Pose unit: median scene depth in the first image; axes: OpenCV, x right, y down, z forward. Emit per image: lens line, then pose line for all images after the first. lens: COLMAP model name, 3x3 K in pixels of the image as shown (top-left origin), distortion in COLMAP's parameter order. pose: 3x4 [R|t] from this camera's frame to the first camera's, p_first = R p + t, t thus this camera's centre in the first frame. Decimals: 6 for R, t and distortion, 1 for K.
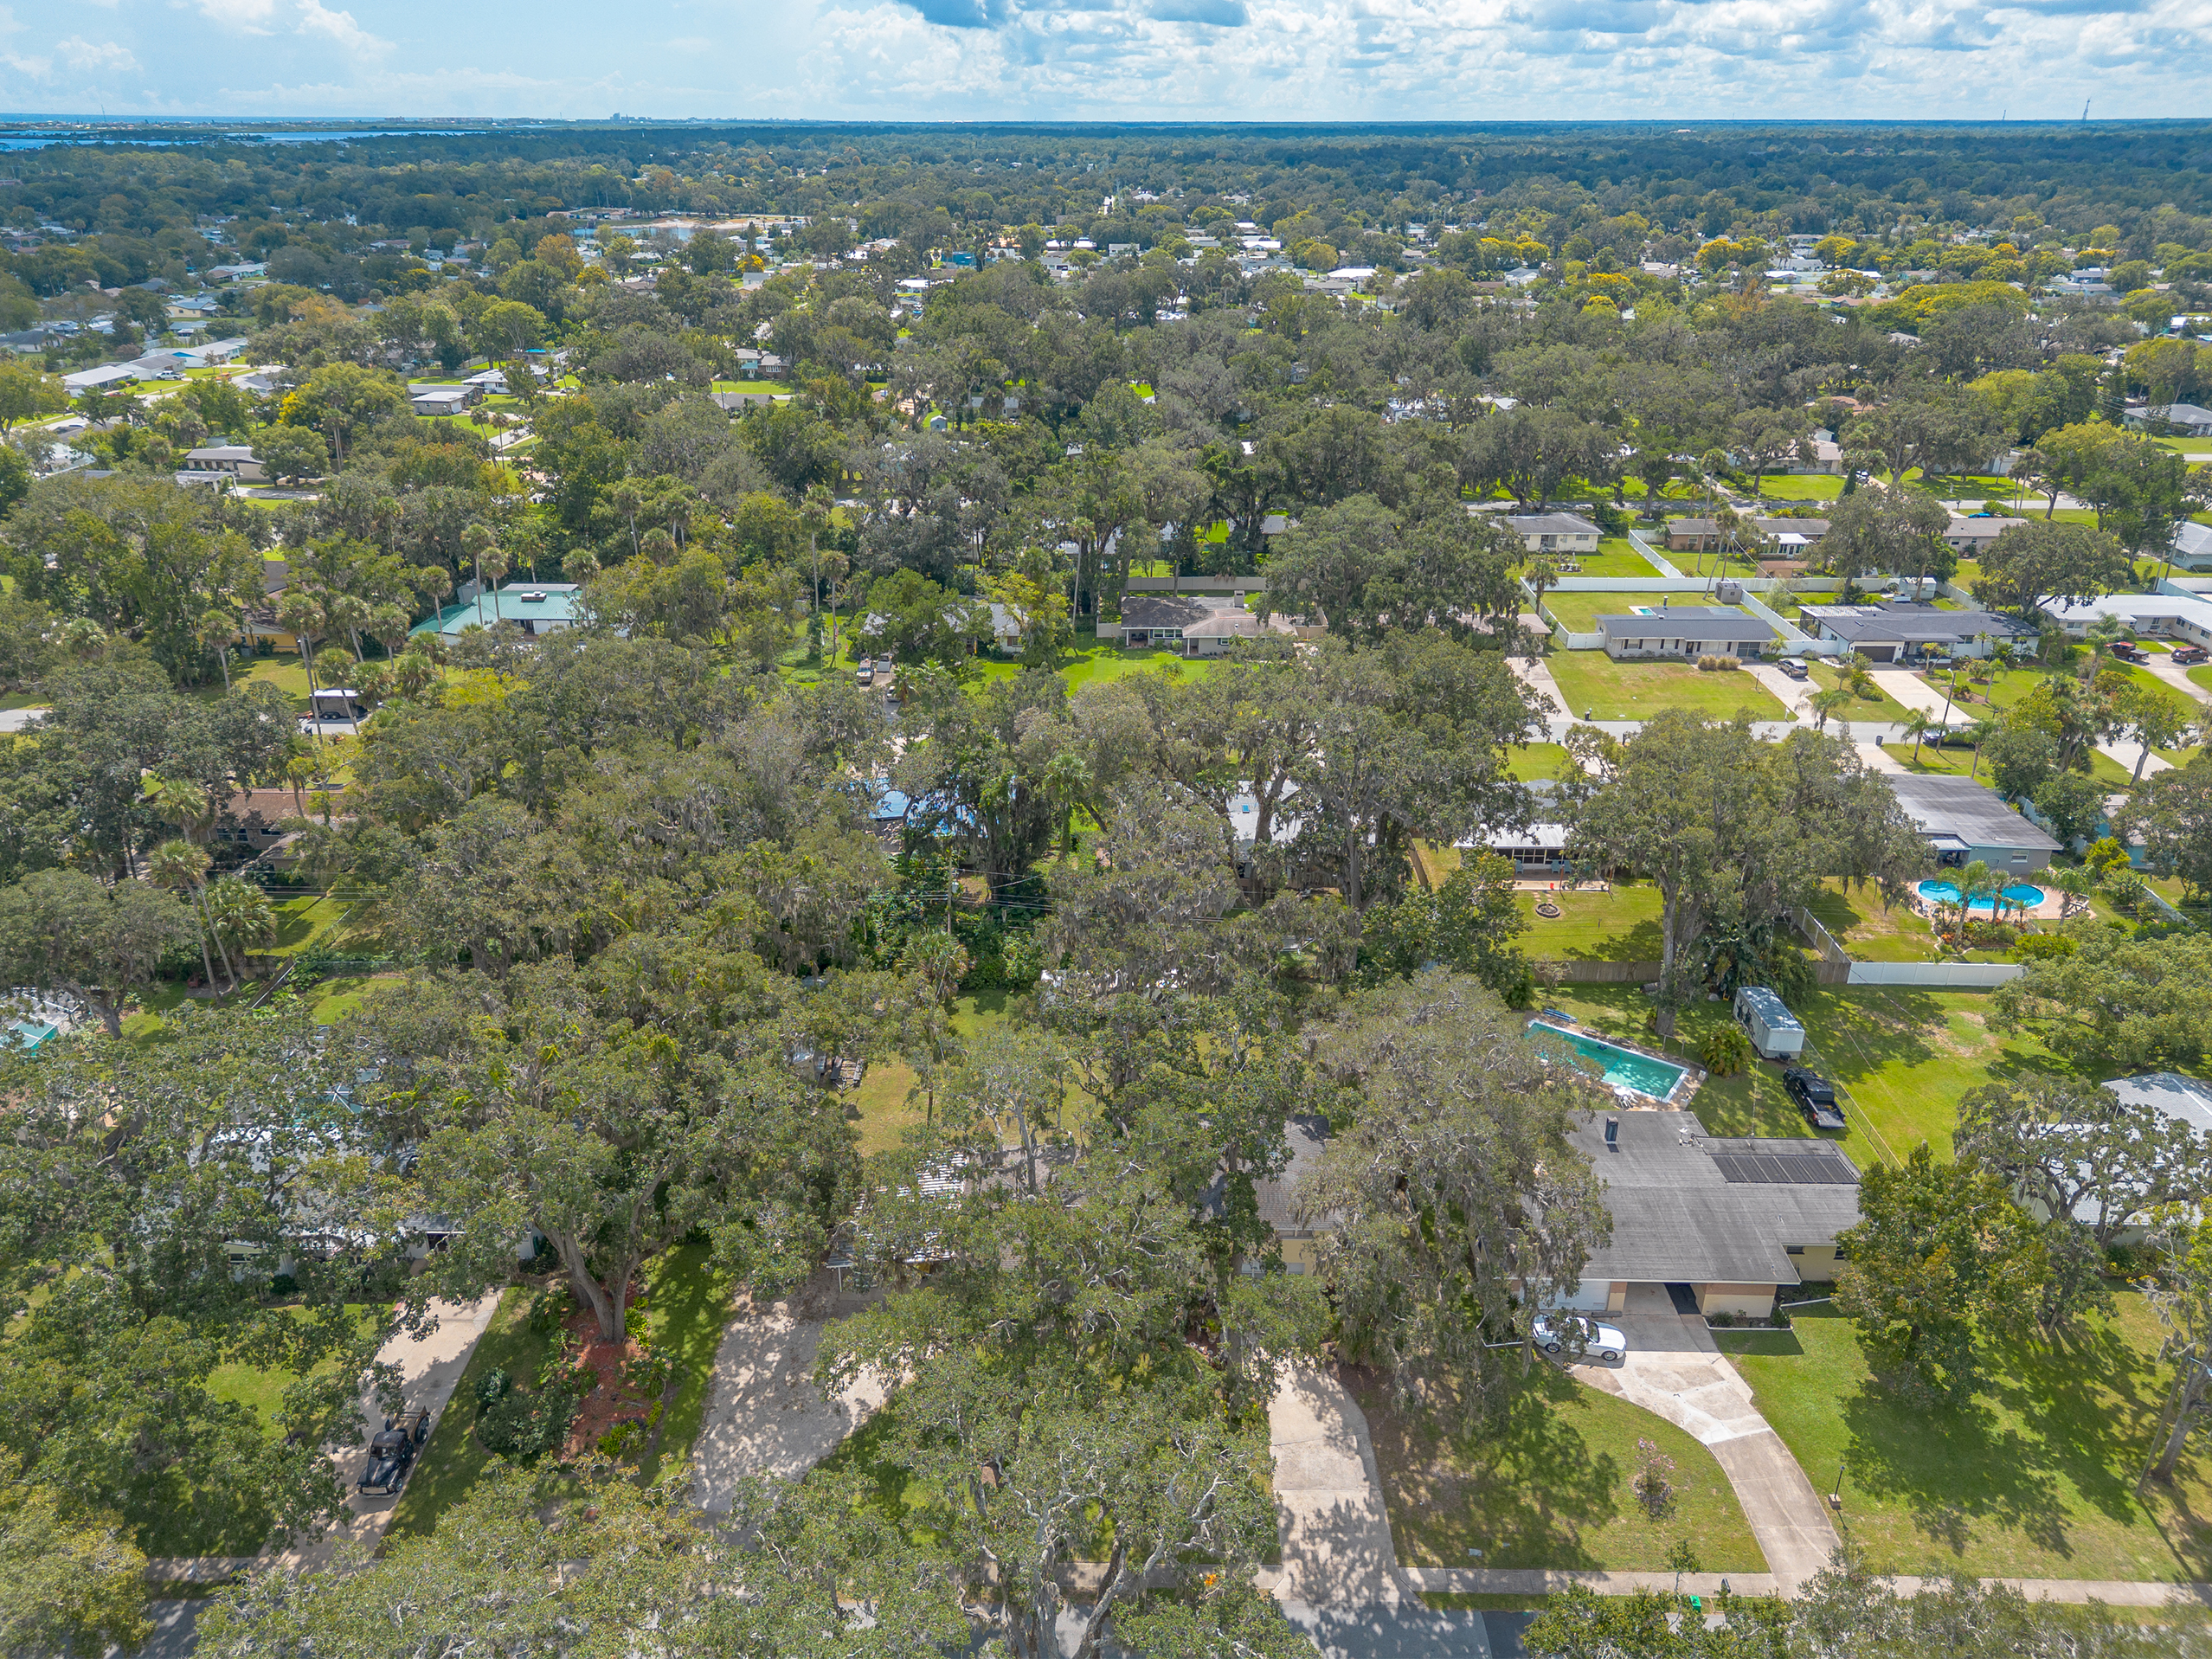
lens RADIAL K [[1545.6, 0, 1106.0], [0, 1545.6, 829.5], [0, 0, 1]] dist [0.033322, -0.037712]
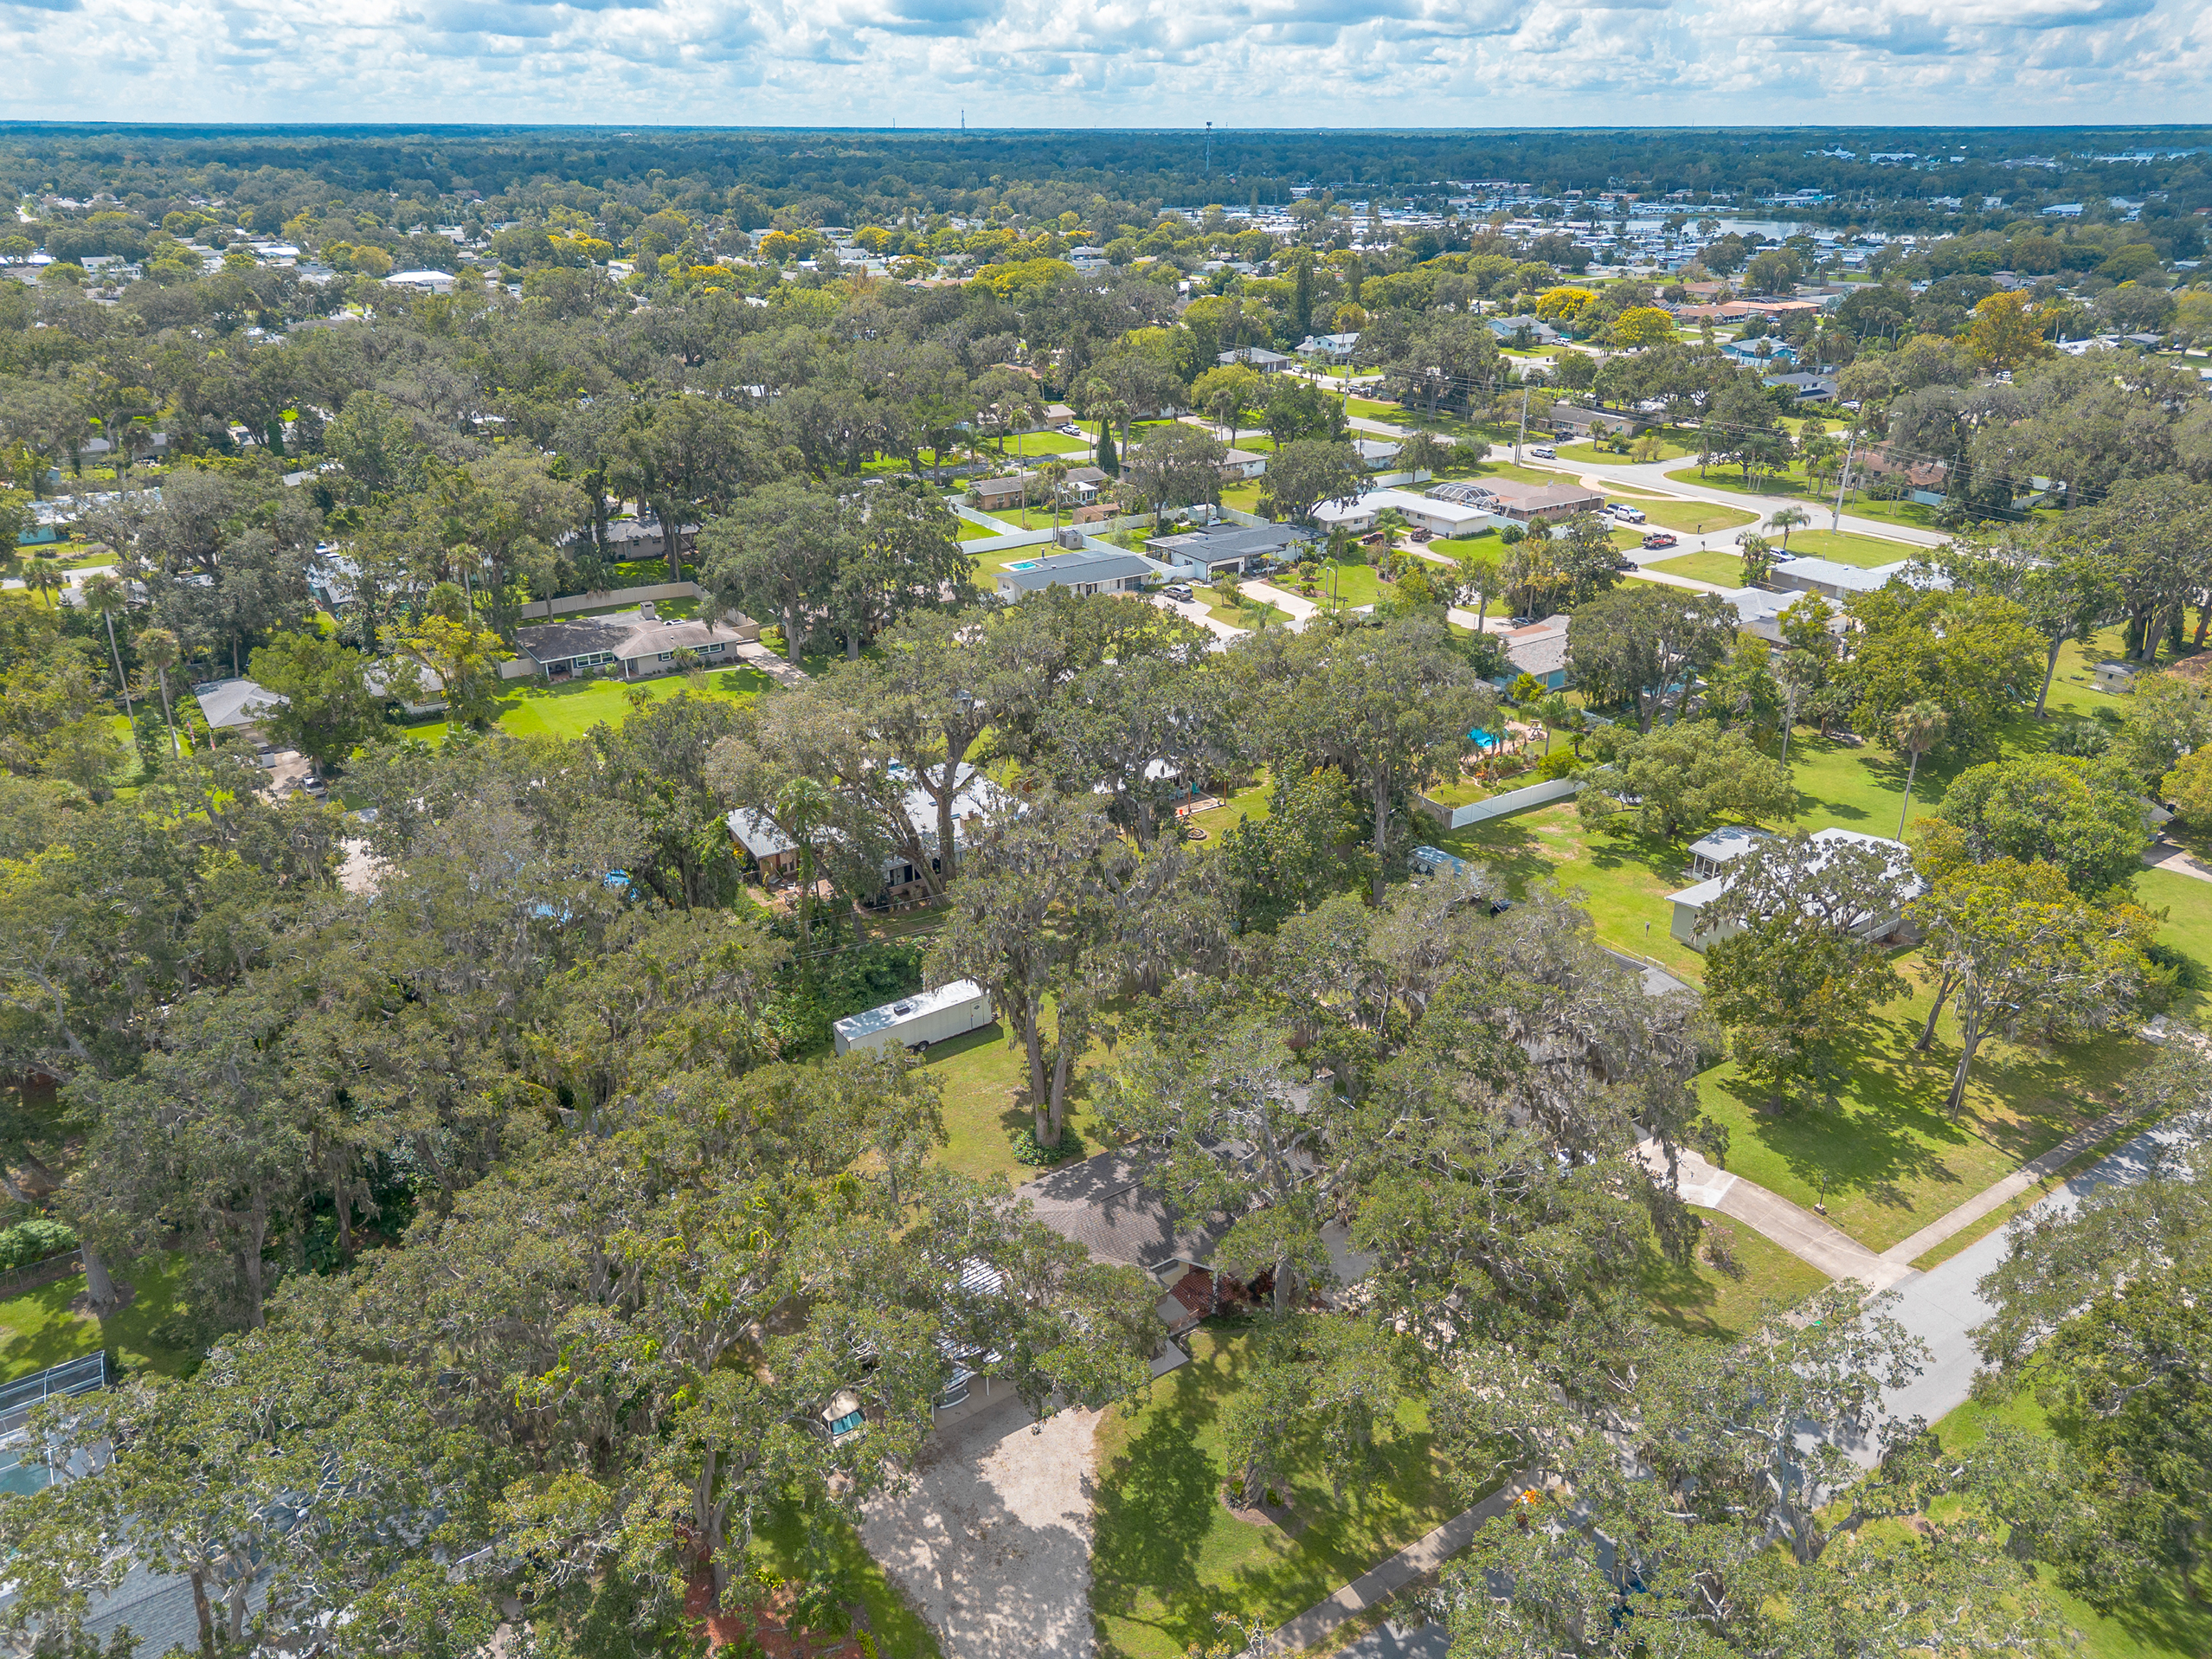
lens RADIAL K [[1545.6, 0, 1106.0], [0, 1545.6, 829.5], [0, 0, 1]] dist [0.033322, -0.037712]
pose [[0.822839, -0.228860, 0.520153, -0.203121], [0.230021, 0.971118, 0.063404, -0.020462], [-0.519641, 0.067475, 0.851716, 0.093033]]
